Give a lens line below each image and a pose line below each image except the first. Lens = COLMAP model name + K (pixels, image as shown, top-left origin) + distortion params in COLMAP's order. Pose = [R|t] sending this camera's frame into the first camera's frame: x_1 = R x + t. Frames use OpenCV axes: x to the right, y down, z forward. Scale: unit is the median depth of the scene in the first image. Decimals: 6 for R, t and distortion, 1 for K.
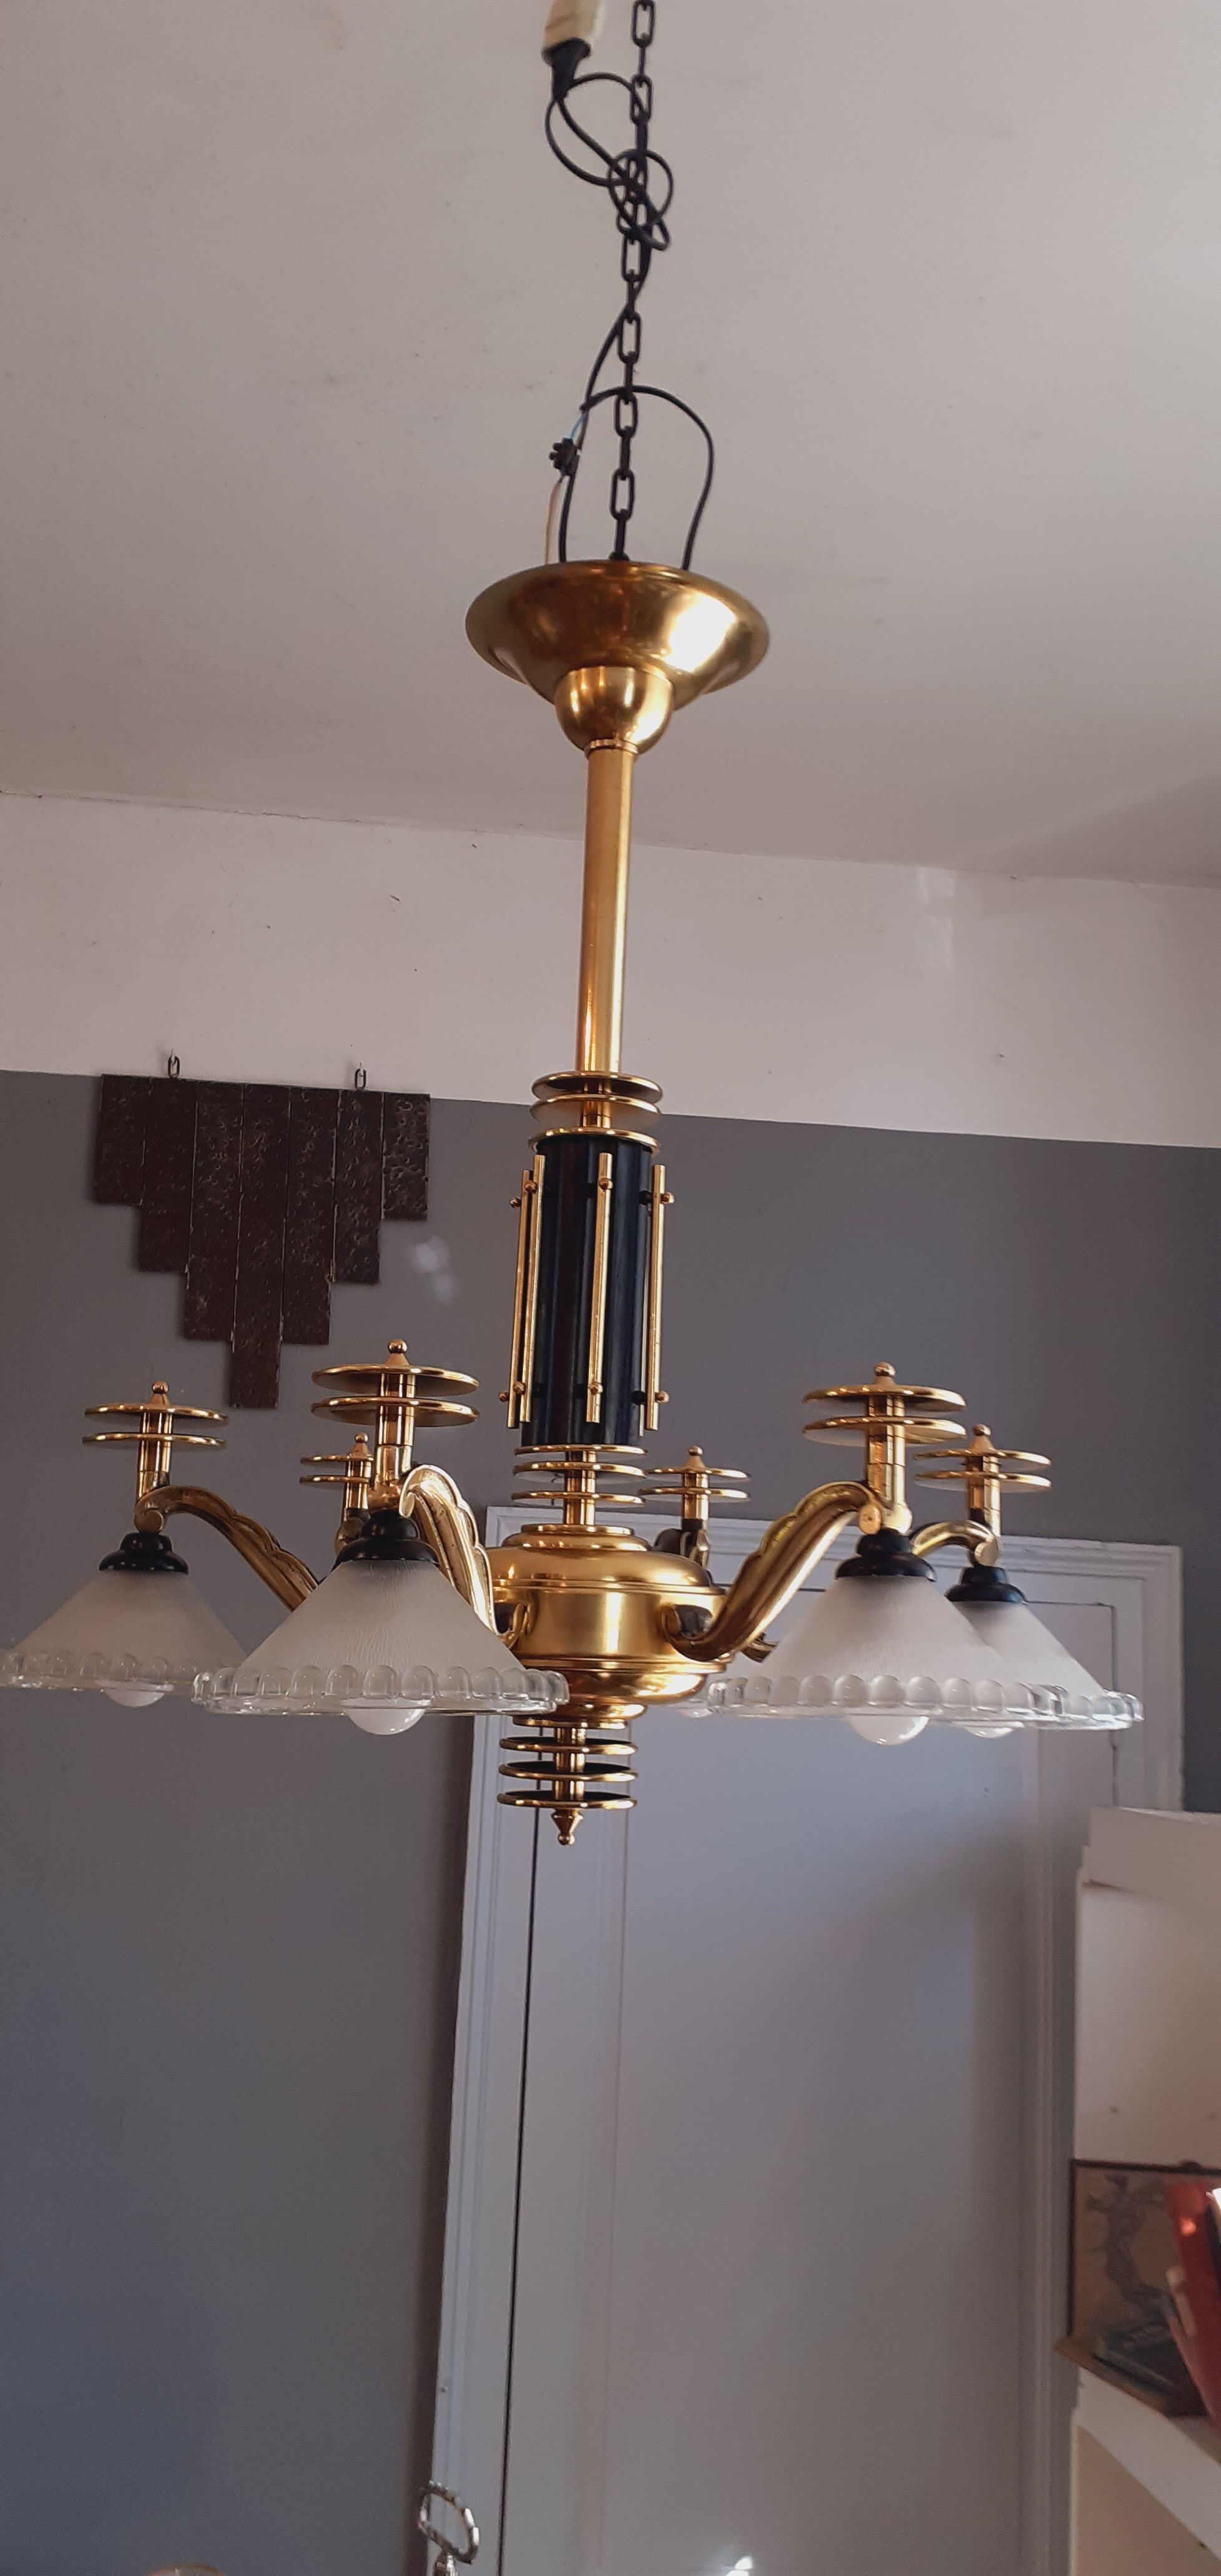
lens RADIAL K [[2069.0, 0, 628.0], [0, 2069.0, 1297.7], [0, 0, 1]] dist [0.015163, -0.007778]
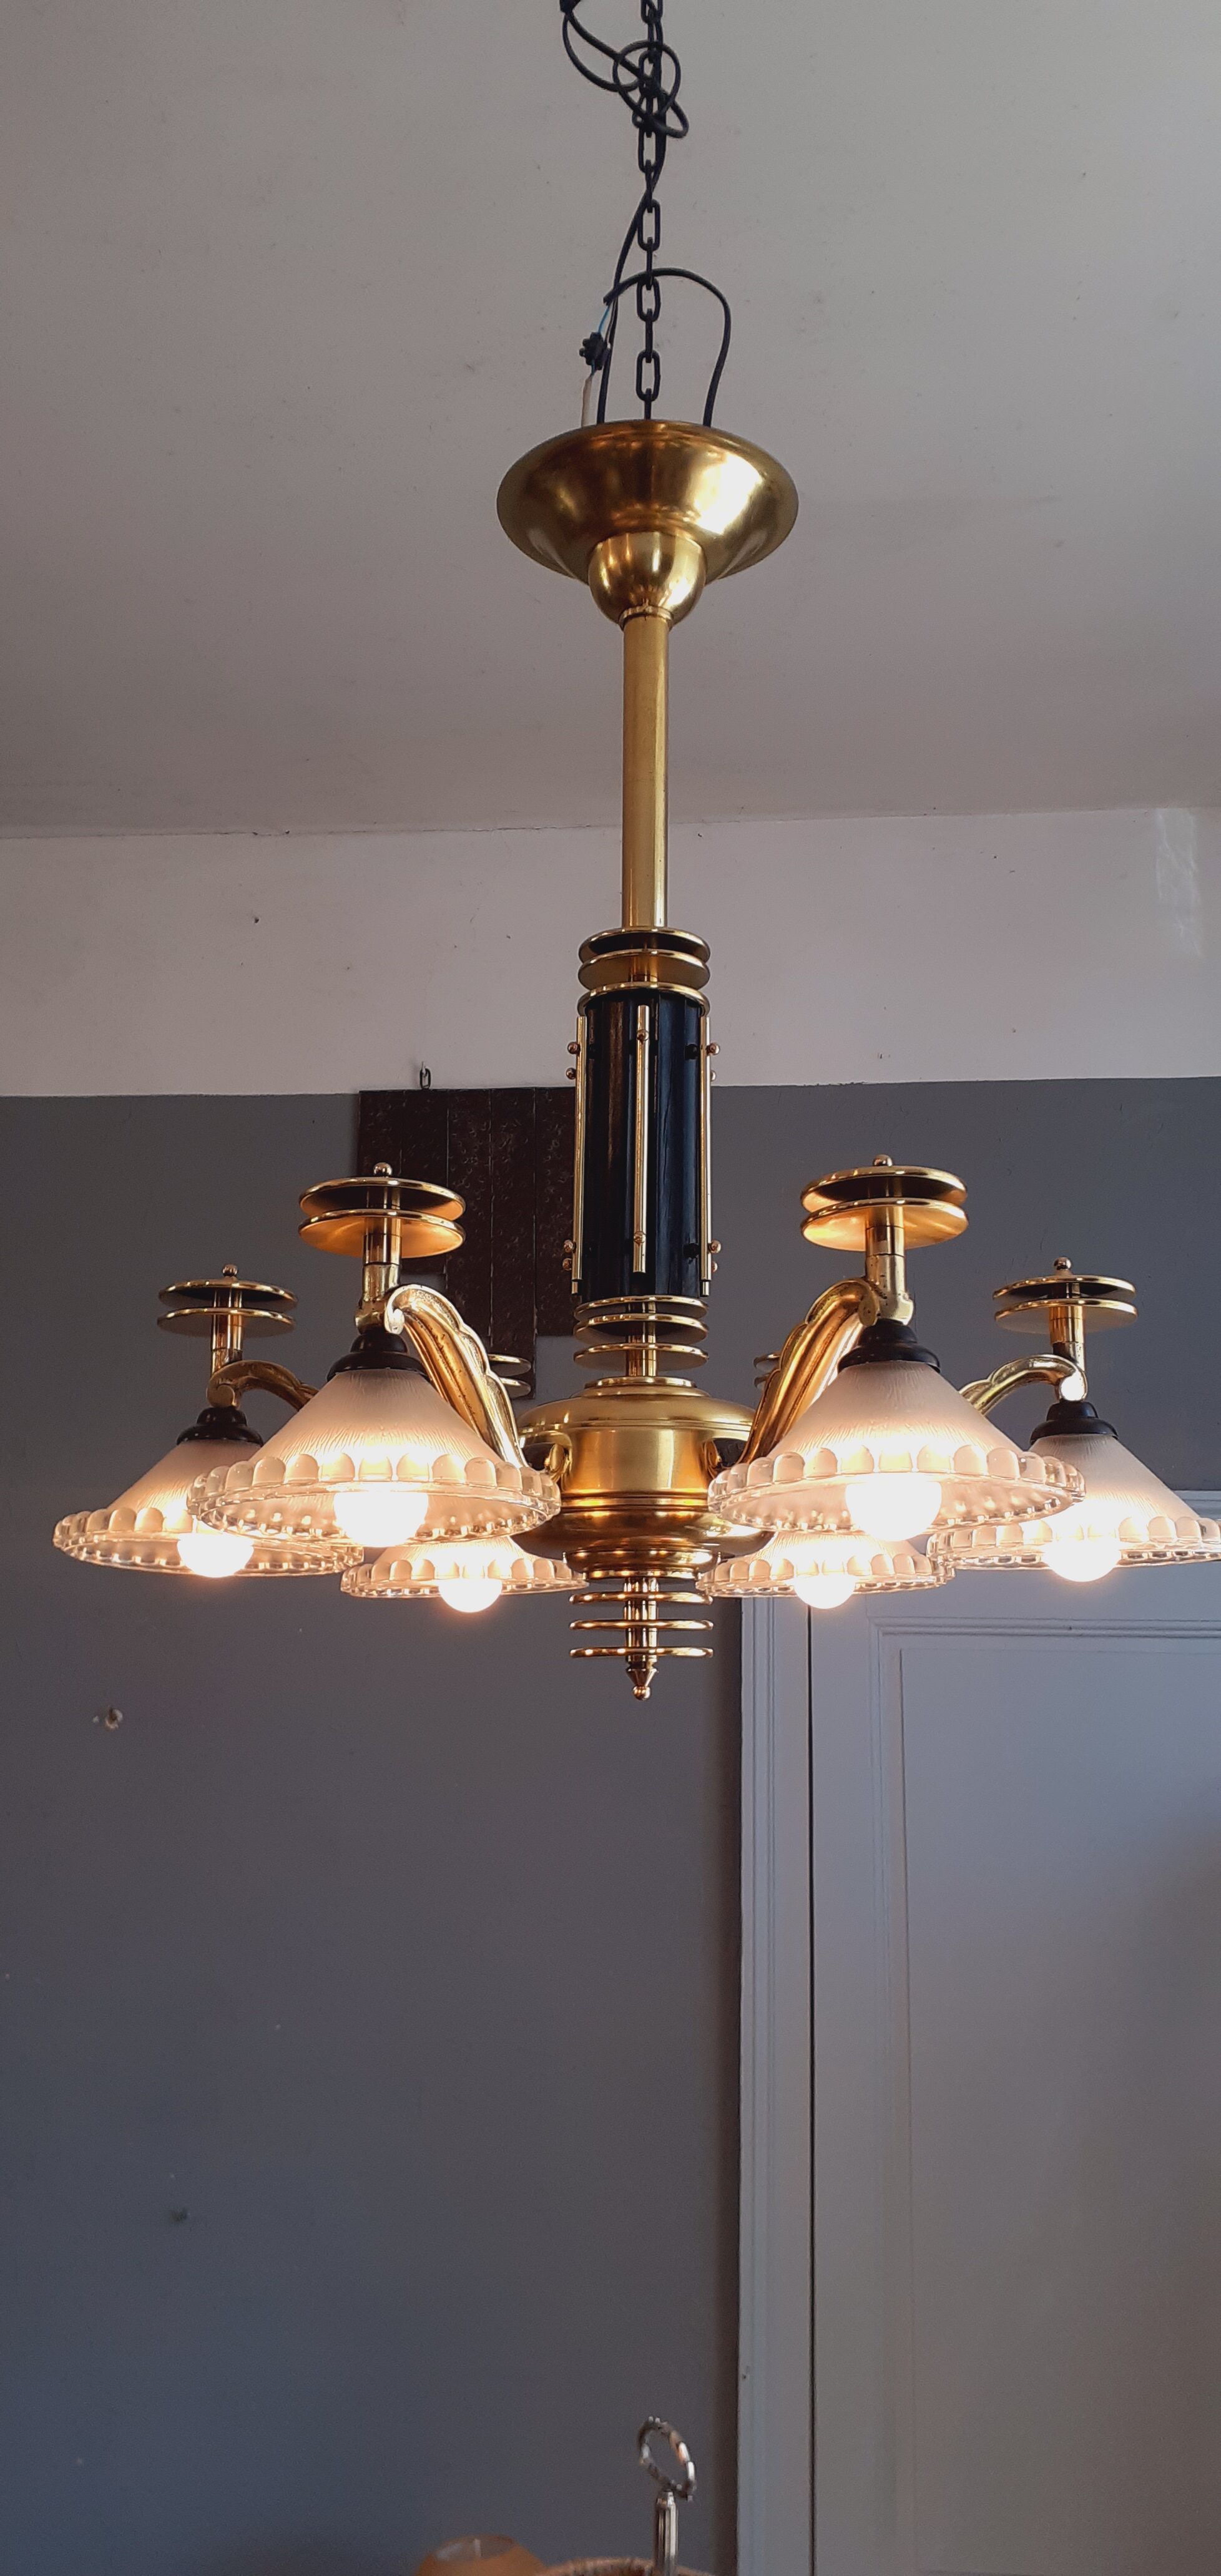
lens RADIAL K [[2085.9, 0, 610.5], [0, 2085.9, 1288.0], [0, 0, 1]] dist [-0.058595, 0.142236]
pose [[0.978366, -0.070473, -0.194506, 0.142800], [0.062720, 0.996982, -0.045743, 0.099939], [0.197143, 0.032554, 0.979834, 0.020017]]
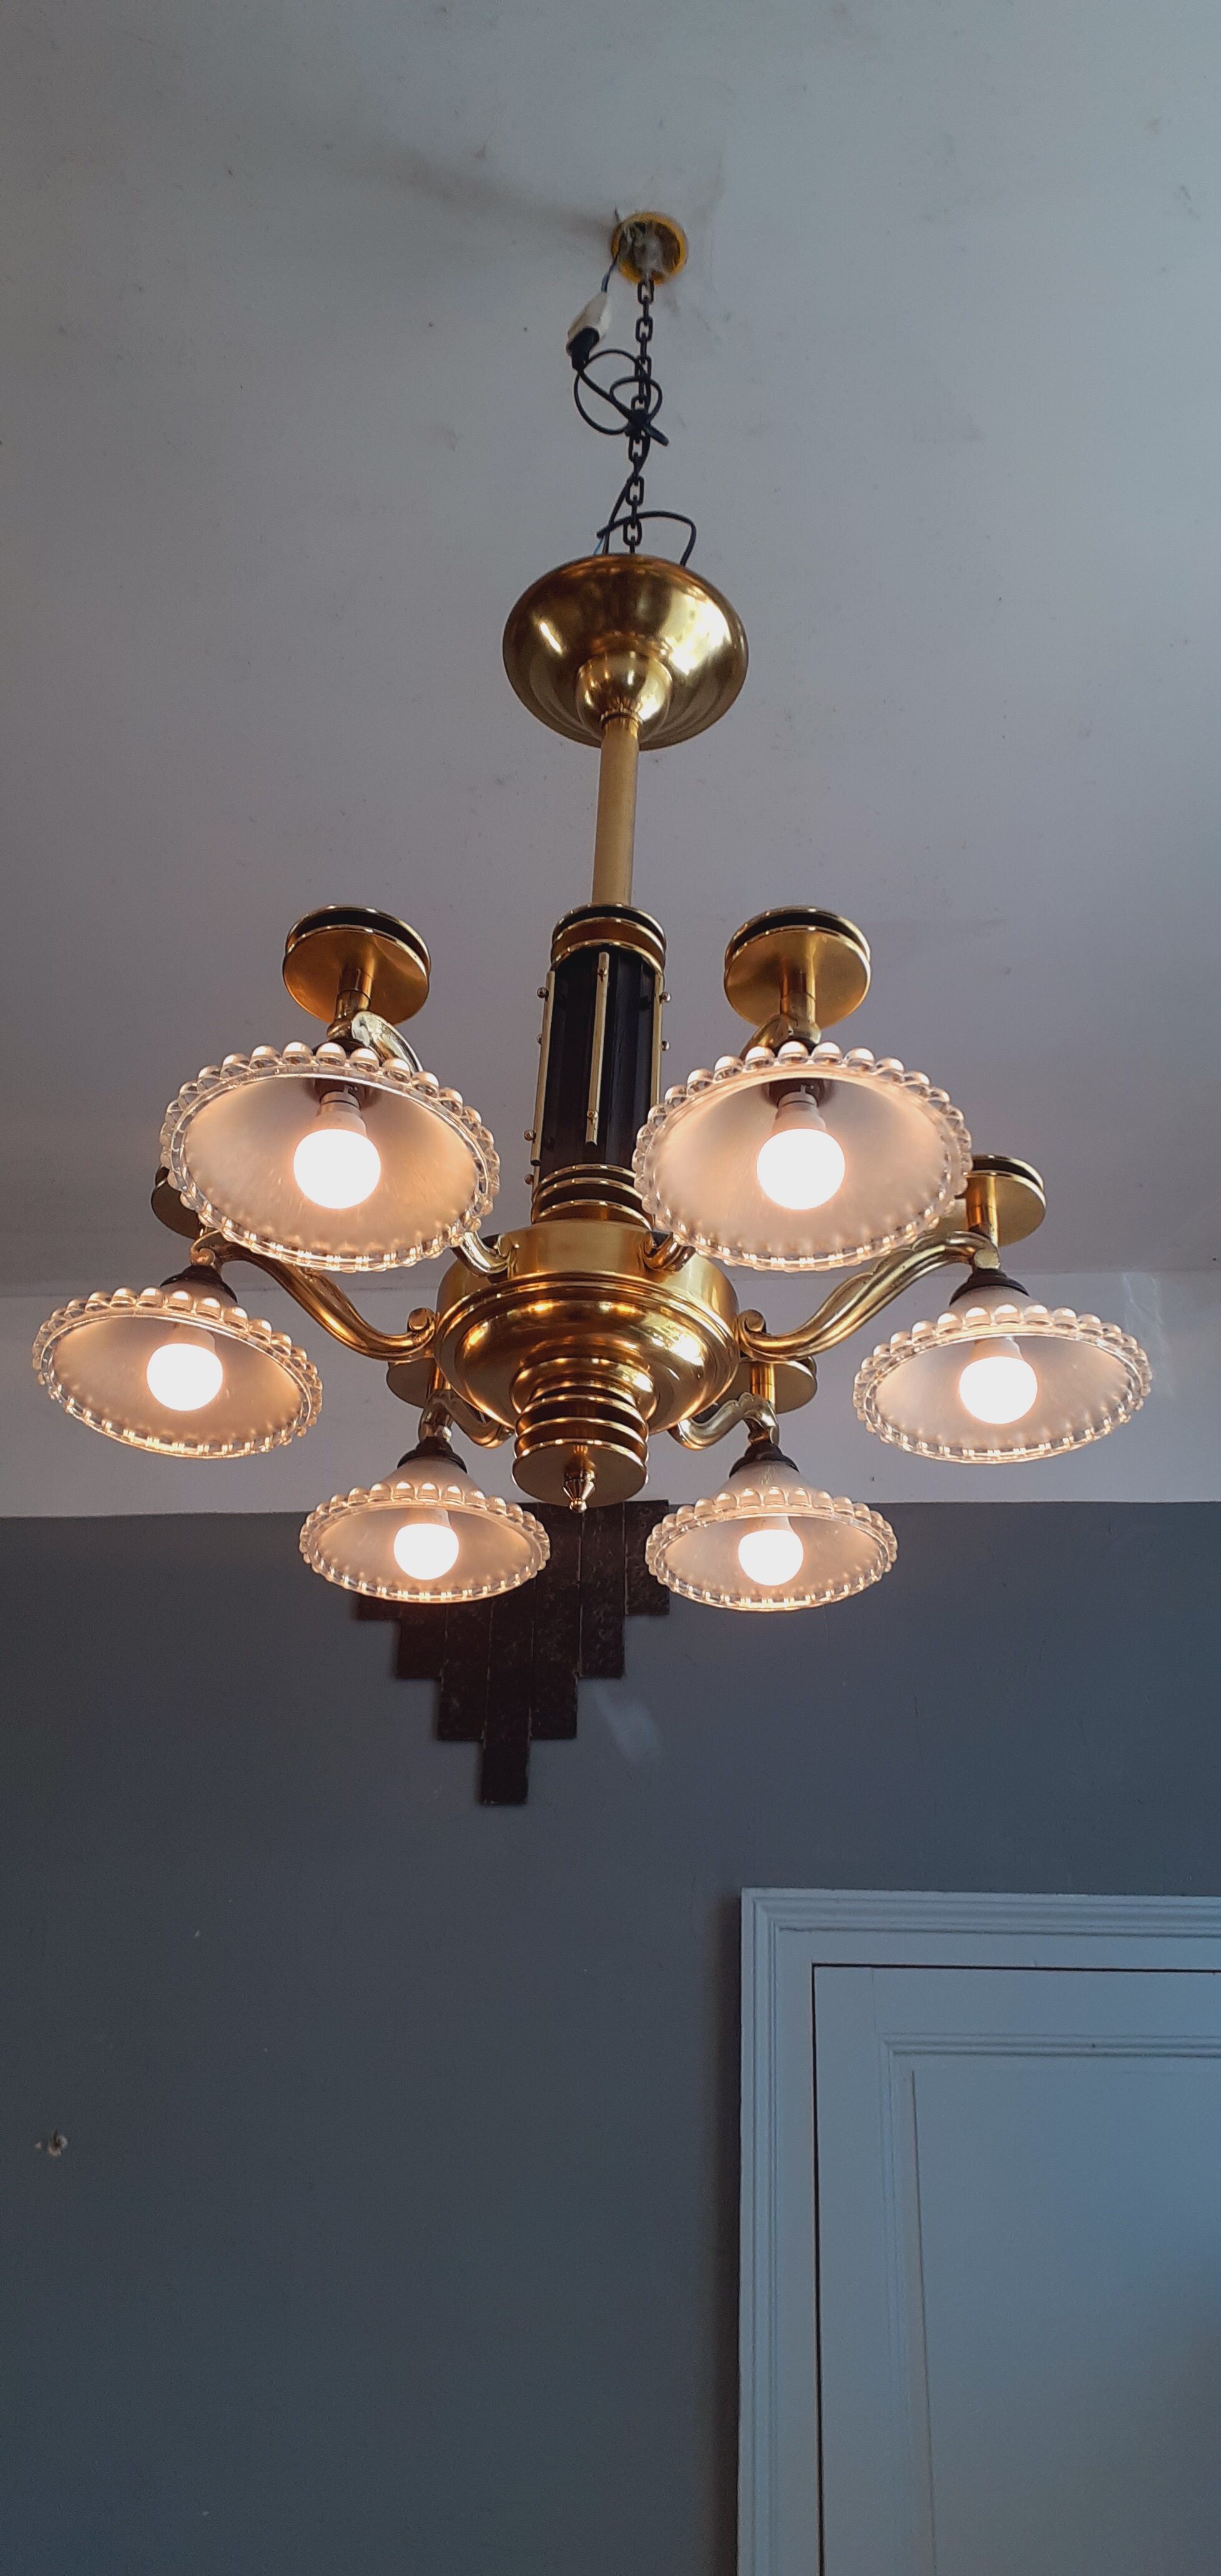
lens RADIAL K [[2036.3, 0, 615.5], [0, 2036.3, 1305.2], [0, 0, 1]] dist [-0.006438, -0.001952]
pose [[0.978895, -0.109310, -0.172675, 0.150483], [0.032052, 0.916591, -0.398538, 0.496827], [0.201836, 0.384592, 0.900750, 0.060863]]
